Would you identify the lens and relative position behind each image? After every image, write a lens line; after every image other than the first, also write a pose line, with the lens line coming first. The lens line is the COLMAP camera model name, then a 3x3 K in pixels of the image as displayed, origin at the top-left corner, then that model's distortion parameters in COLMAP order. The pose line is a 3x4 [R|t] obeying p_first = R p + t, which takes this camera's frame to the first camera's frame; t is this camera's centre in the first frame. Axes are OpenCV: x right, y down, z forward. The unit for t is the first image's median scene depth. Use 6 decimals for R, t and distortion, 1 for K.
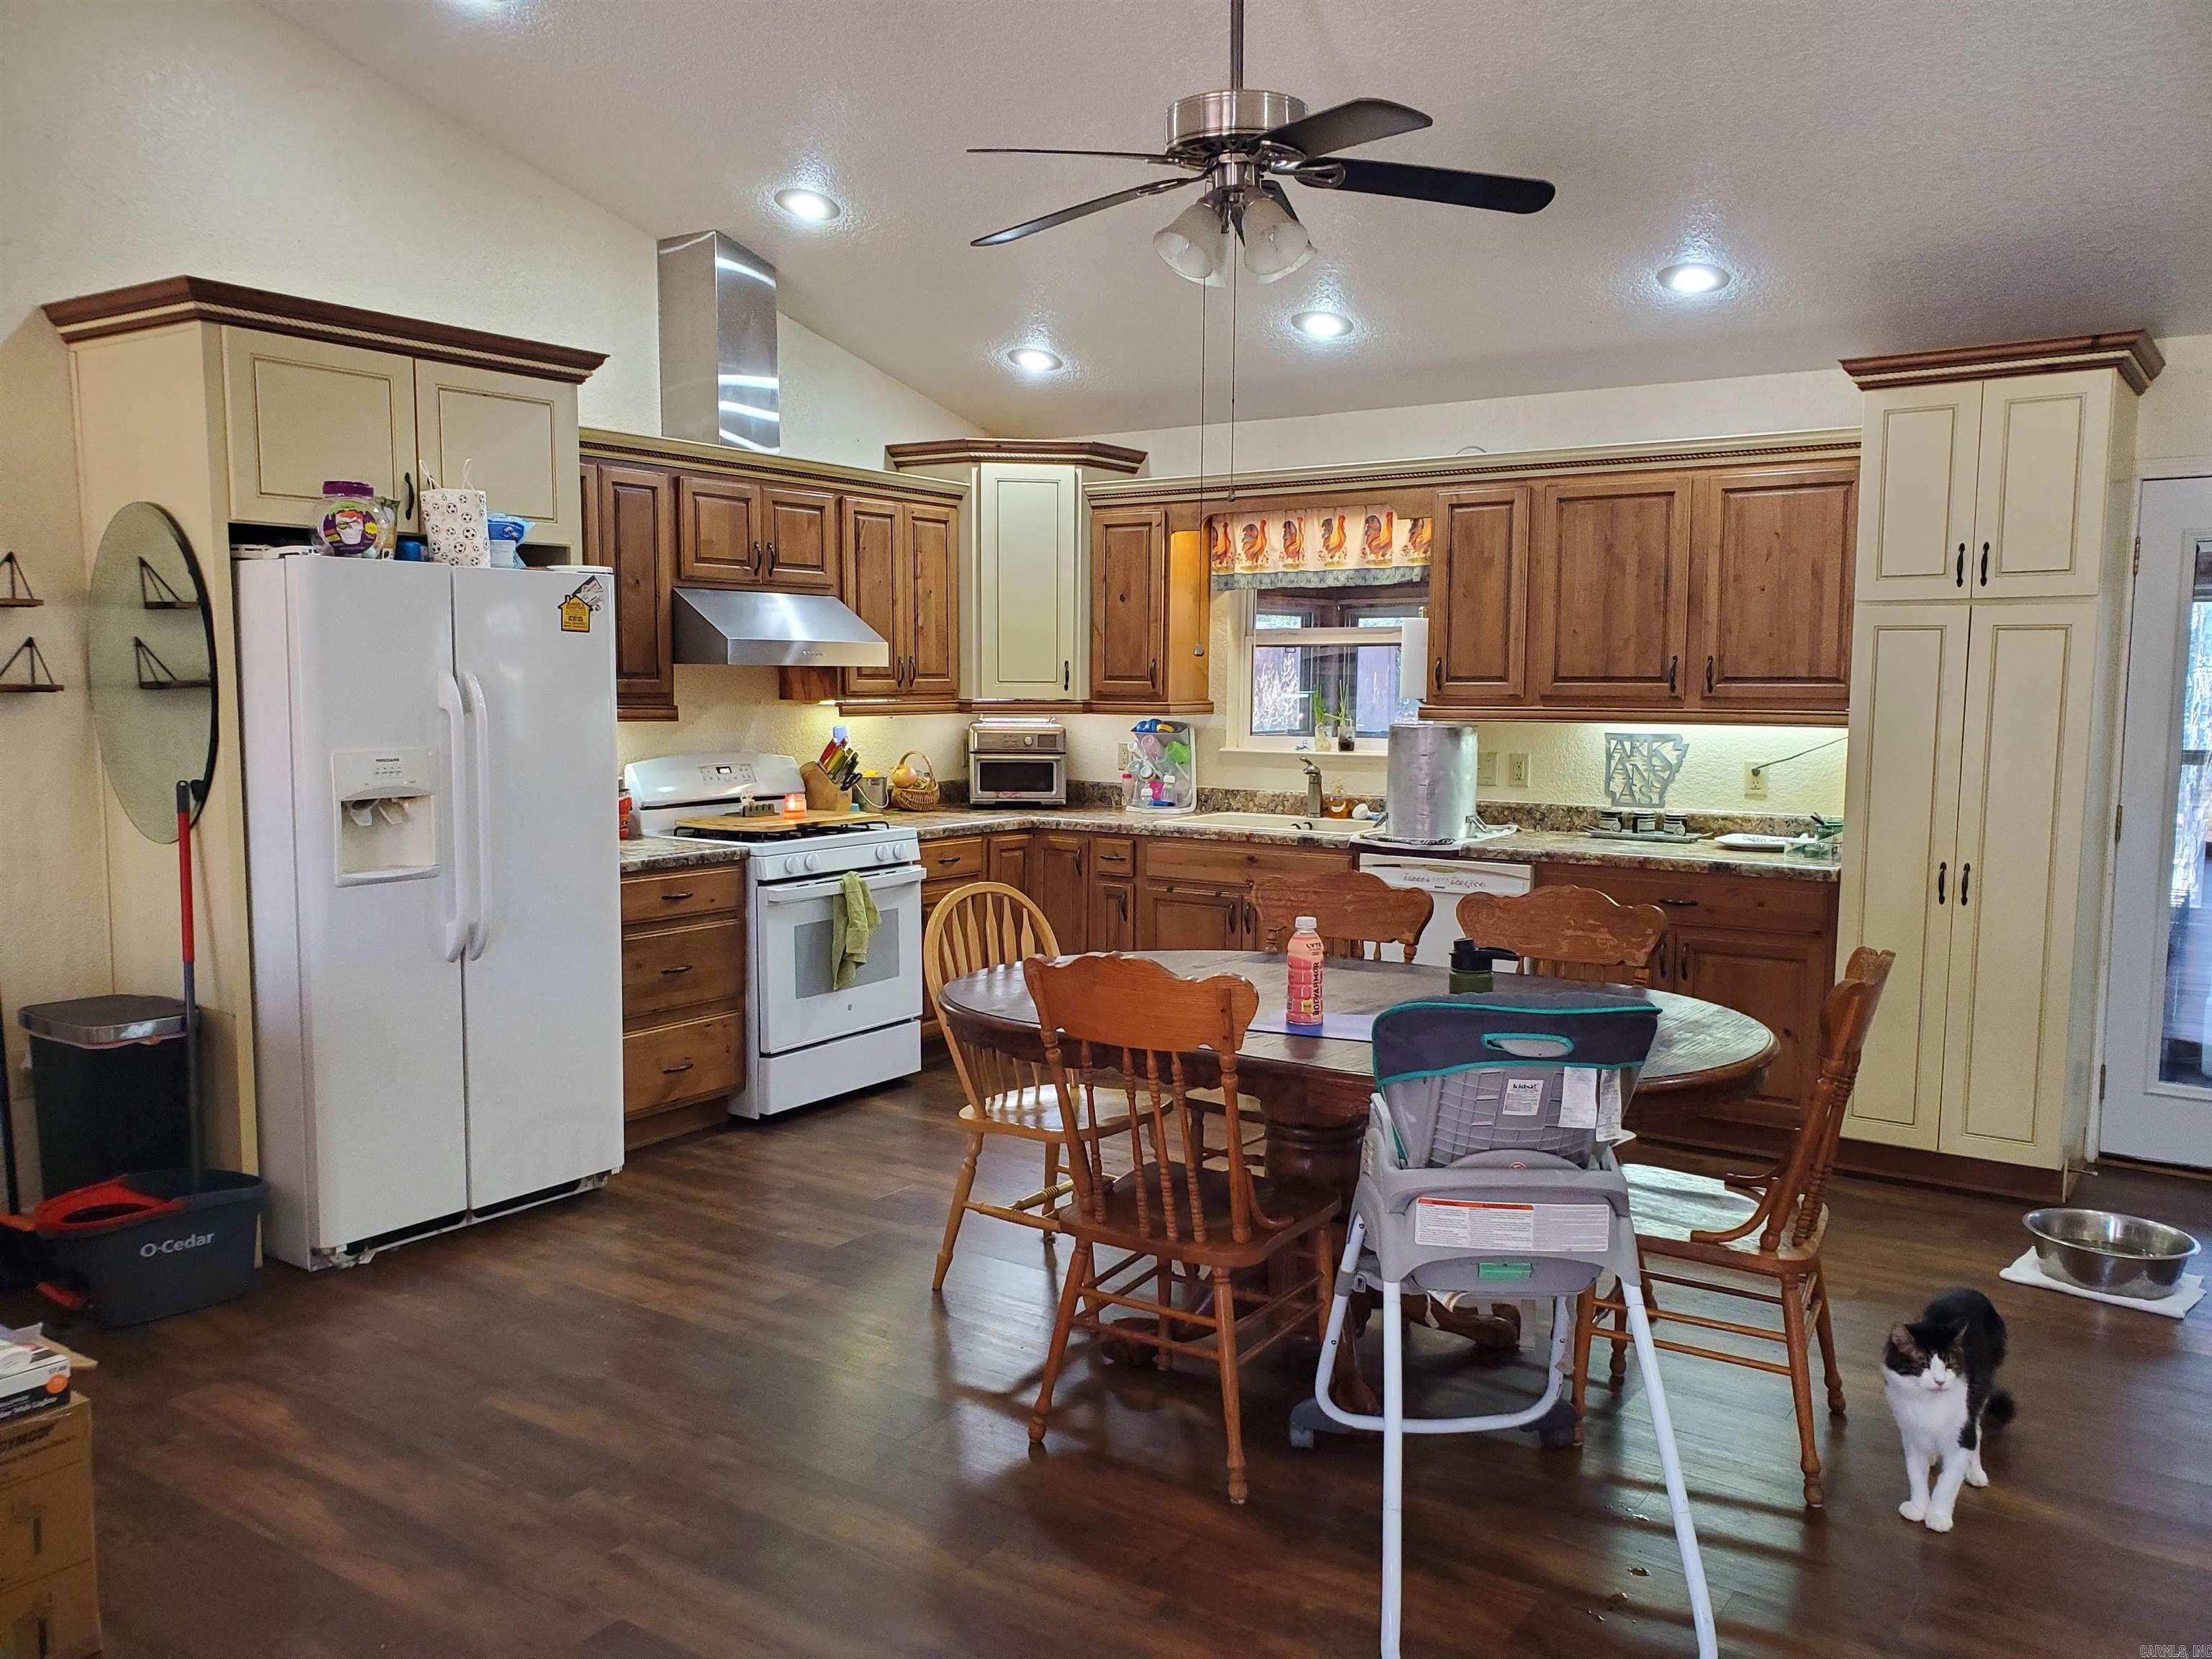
lens RADIAL K [[1703.0, 0, 1120.0], [0, 1703.0, 846.6], [0, 0, 1]] dist [-0.005827, 0.026098]
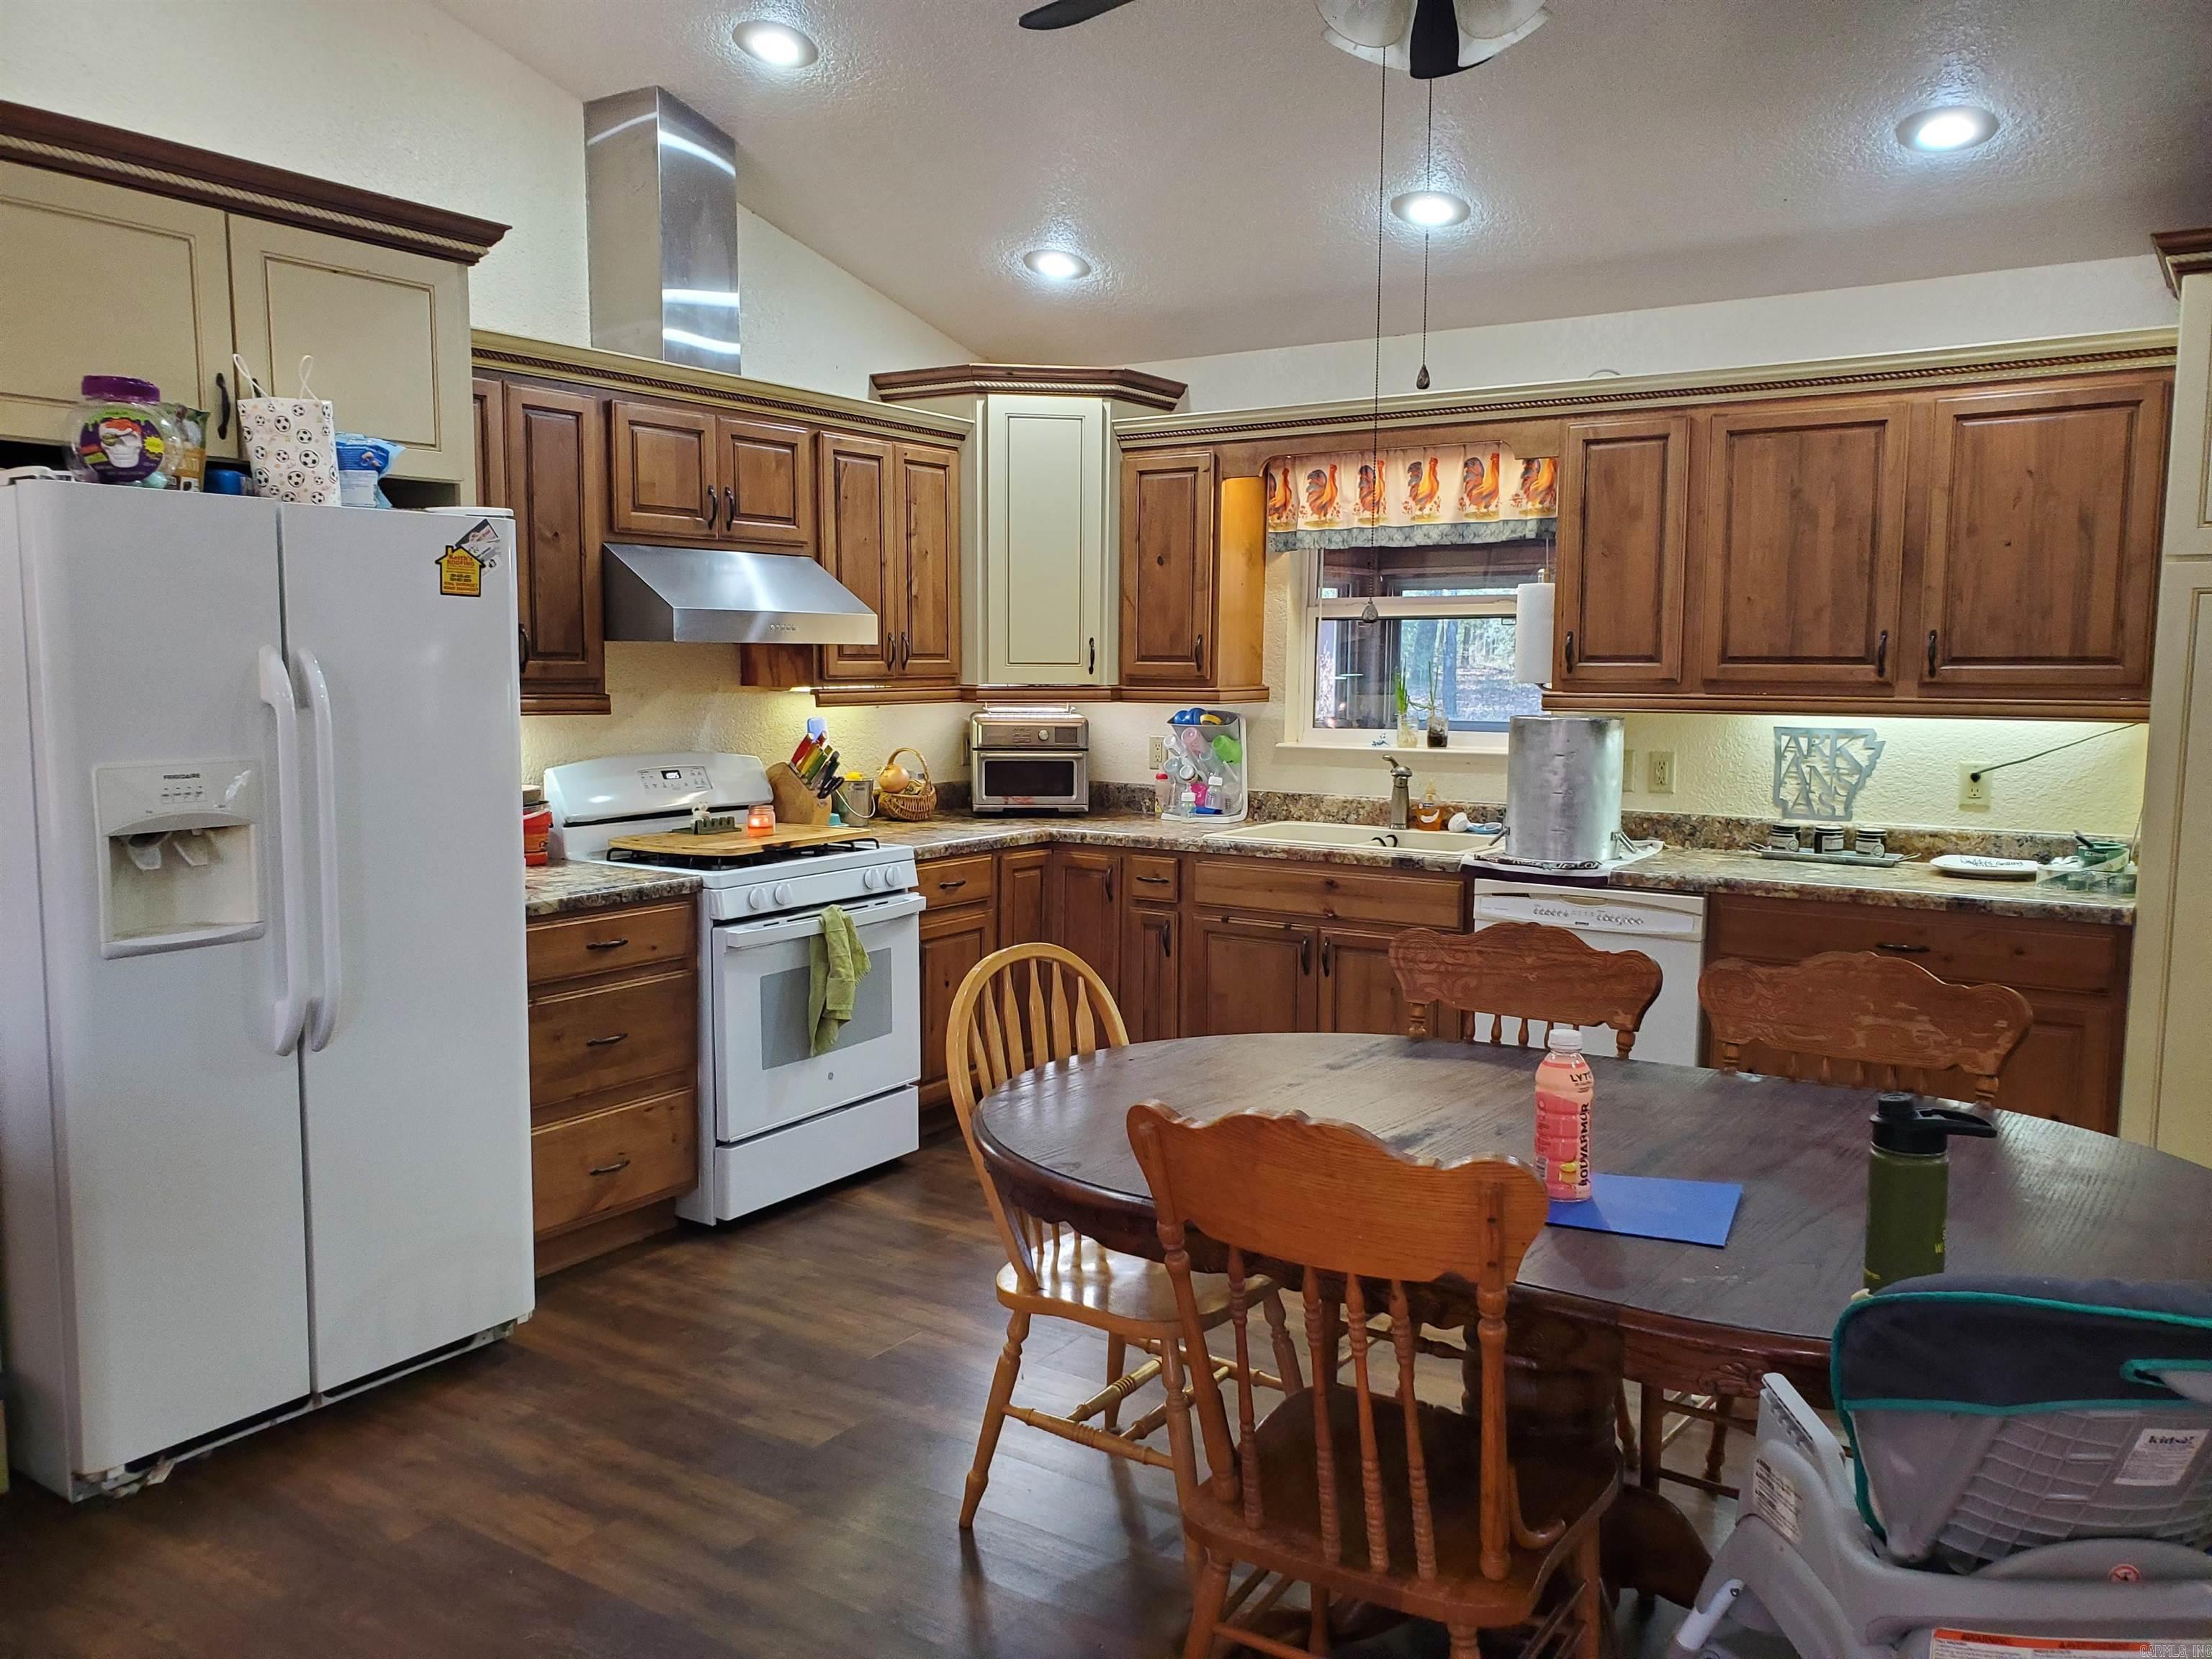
lens RADIAL K [[1703.0, 0, 1099.0], [0, 1703.0, 827.8], [0, 0, 1]] dist [-0.005827, 0.026098]
pose [[0.999952, -0.001936, 0.009625, -0.045230], [0.001929, 0.999998, 0.000695, -0.022766], [-0.009626, -0.000677, 0.999953, 0.226988]]
